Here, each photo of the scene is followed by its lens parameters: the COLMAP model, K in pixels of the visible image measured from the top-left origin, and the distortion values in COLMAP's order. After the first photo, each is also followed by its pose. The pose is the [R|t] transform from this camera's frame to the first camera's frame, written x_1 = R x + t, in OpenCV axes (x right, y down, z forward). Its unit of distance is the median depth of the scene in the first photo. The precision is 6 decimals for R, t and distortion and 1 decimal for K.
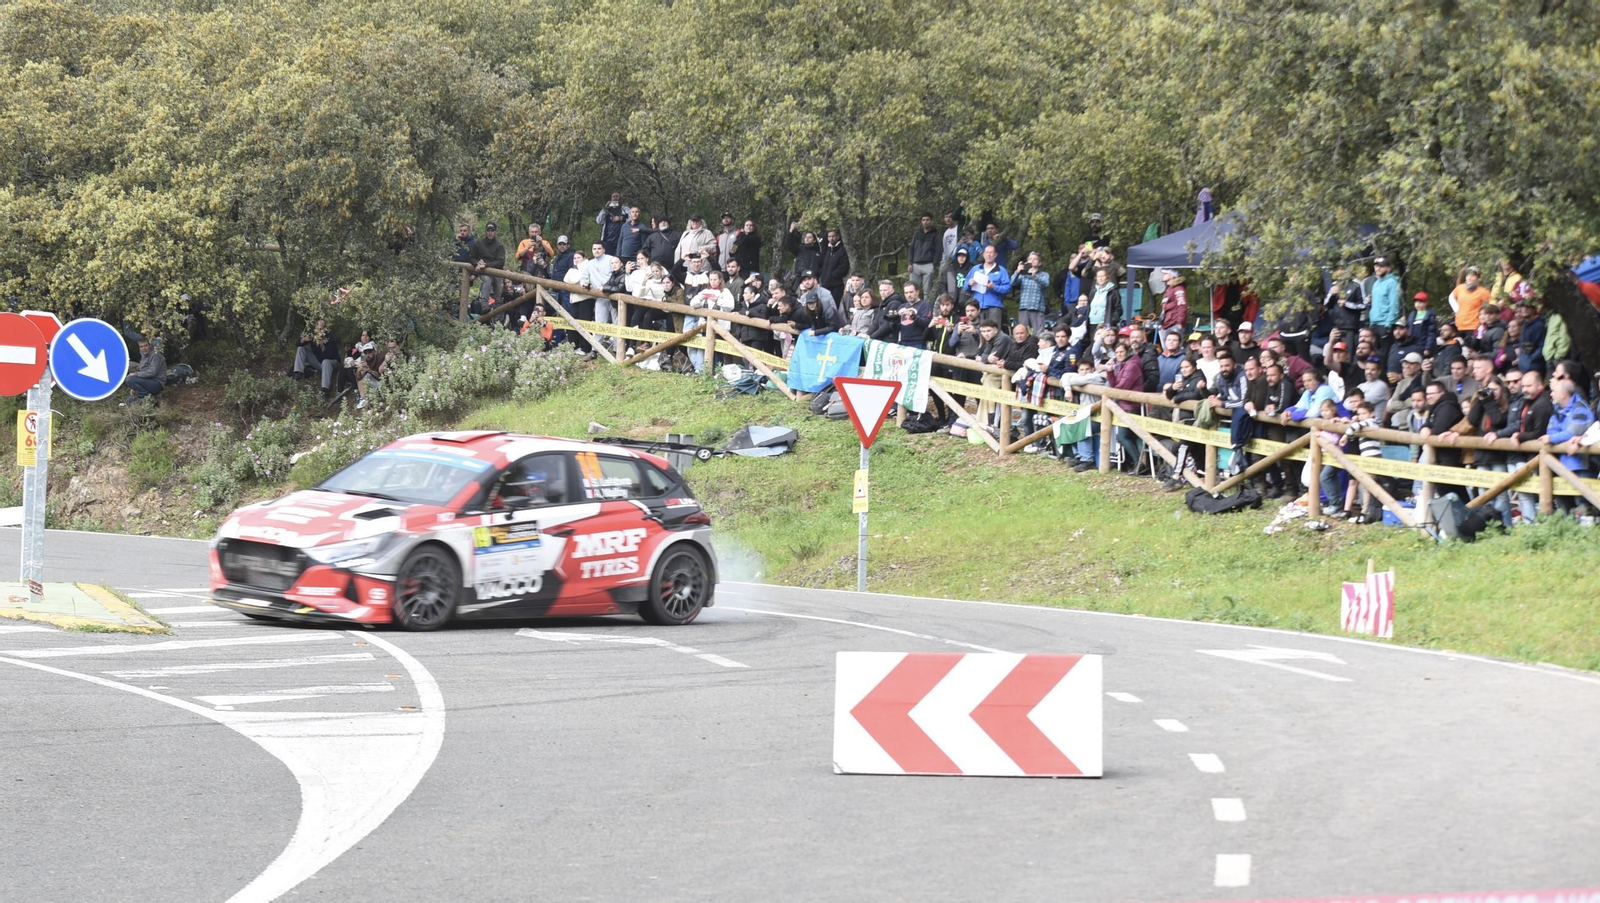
lens RADIAL K [[4014.5, 0, 663.4], [0, 4014.5, 578.9], [0, 0, 1]] dist [-0.332139, 0.806108]
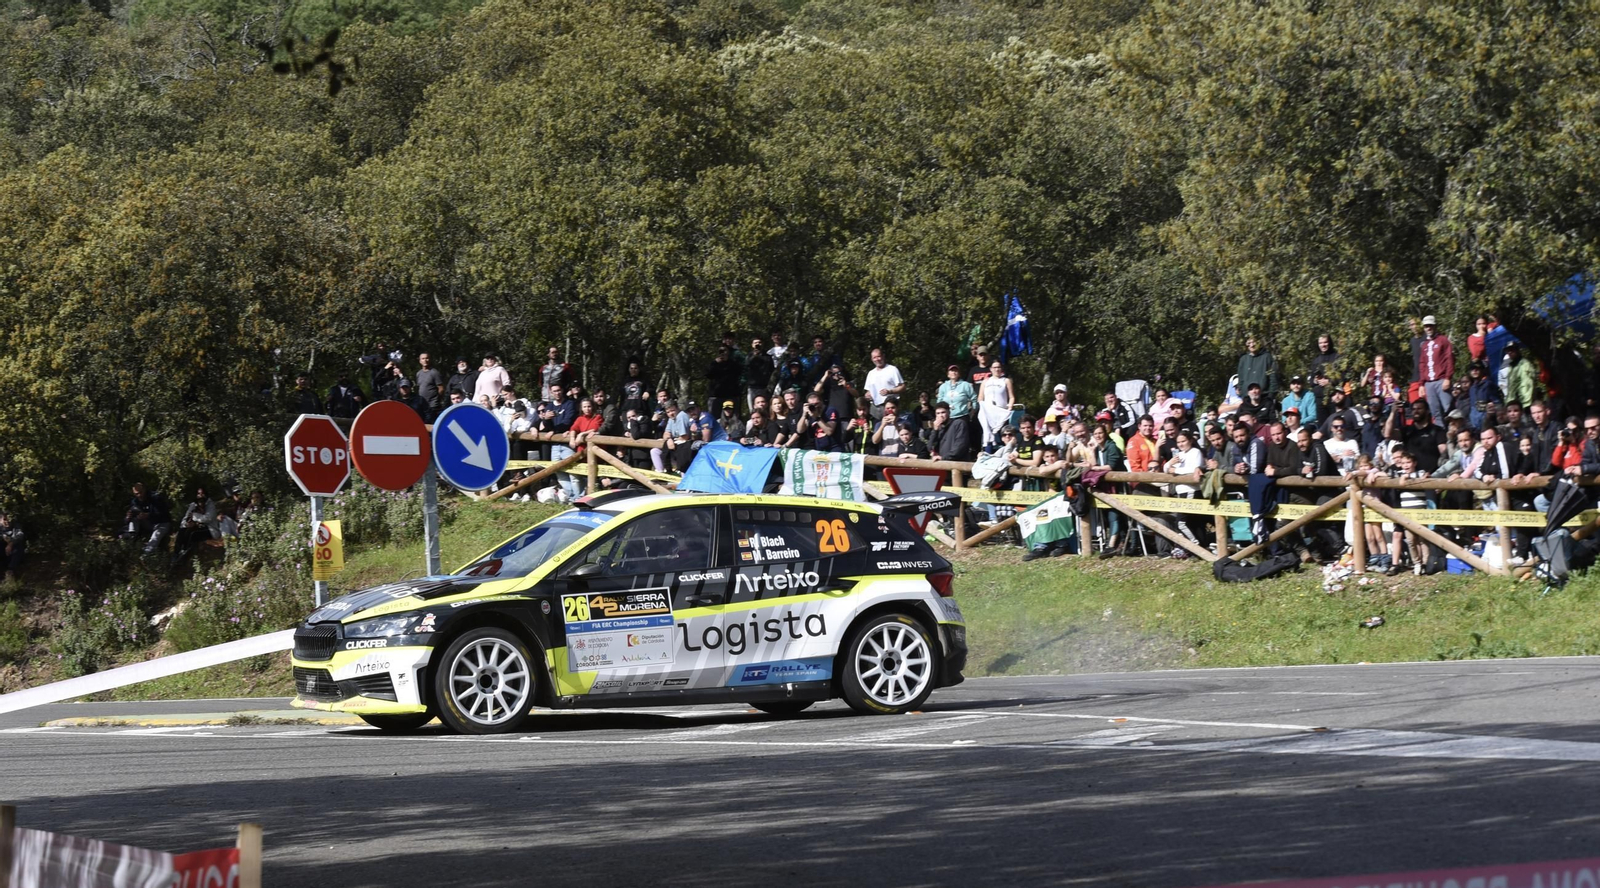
lens RADIAL K [[3869.7, 0, 651.0], [0, 3869.7, 562.0], [0, 0, 1]] dist [-0.269528, 0.025273]
pose [[0.983722, -0.072730, 0.164319, -0.129837], [0.081077, 0.995707, -0.044664, 0.007534], [-0.160365, 0.057260, 0.985395, 0.058799]]
